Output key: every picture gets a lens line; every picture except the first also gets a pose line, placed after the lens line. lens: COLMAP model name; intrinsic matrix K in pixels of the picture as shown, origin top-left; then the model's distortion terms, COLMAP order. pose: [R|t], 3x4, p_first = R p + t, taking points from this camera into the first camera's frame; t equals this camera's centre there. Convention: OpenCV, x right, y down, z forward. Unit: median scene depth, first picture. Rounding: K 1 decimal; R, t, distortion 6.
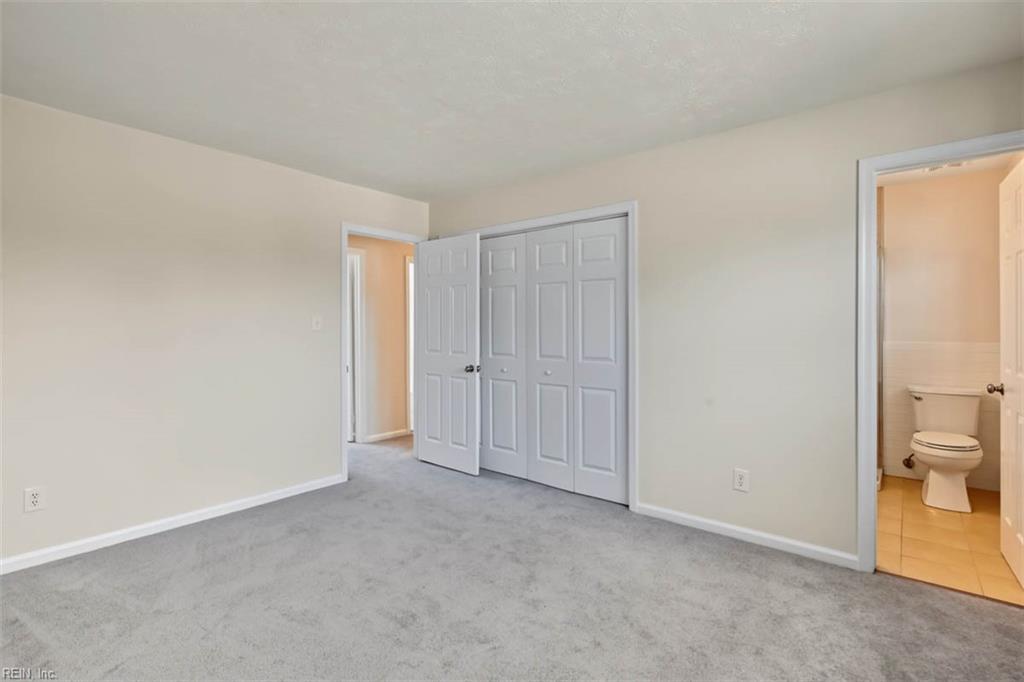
lens RADIAL K [[471.1, 0, 514.0], [0, 471.1, 344.0], [0, 0, 1]] dist [0.000141, 0.000461]
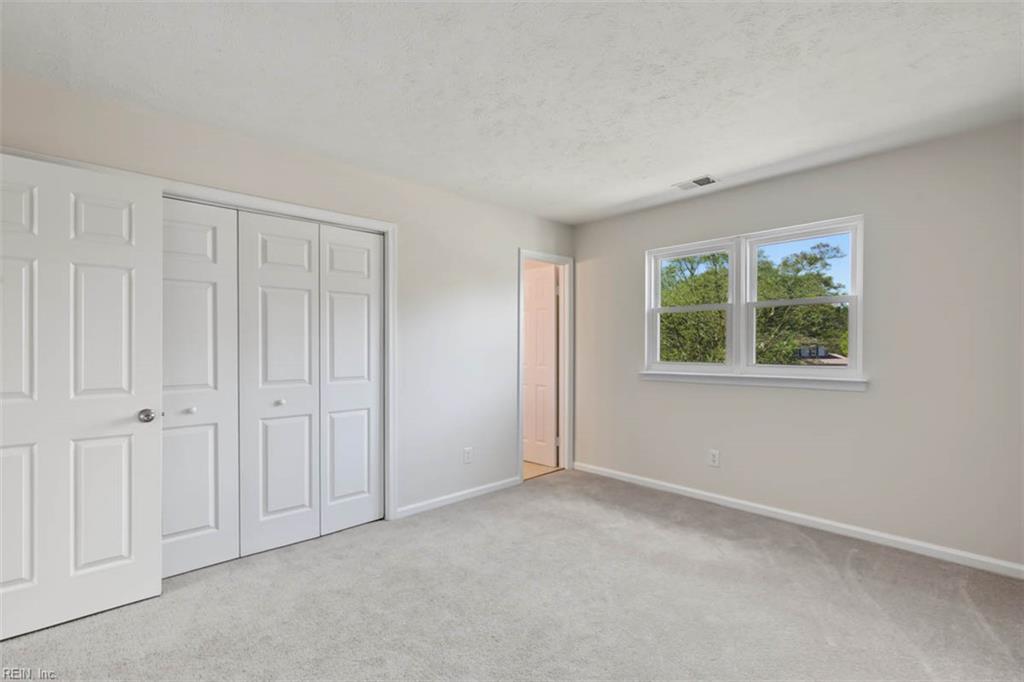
lens RADIAL K [[471.1, 0, 514.0], [0, 471.1, 344.0], [0, 0, 1]] dist [0.000141, 0.000461]
pose [[0.115175, -0.006257, 0.993326, -0.744934], [0.020116, 0.999790, 0.003966, -0.033418], [-0.993142, 0.019525, 0.115276, 0.600482]]
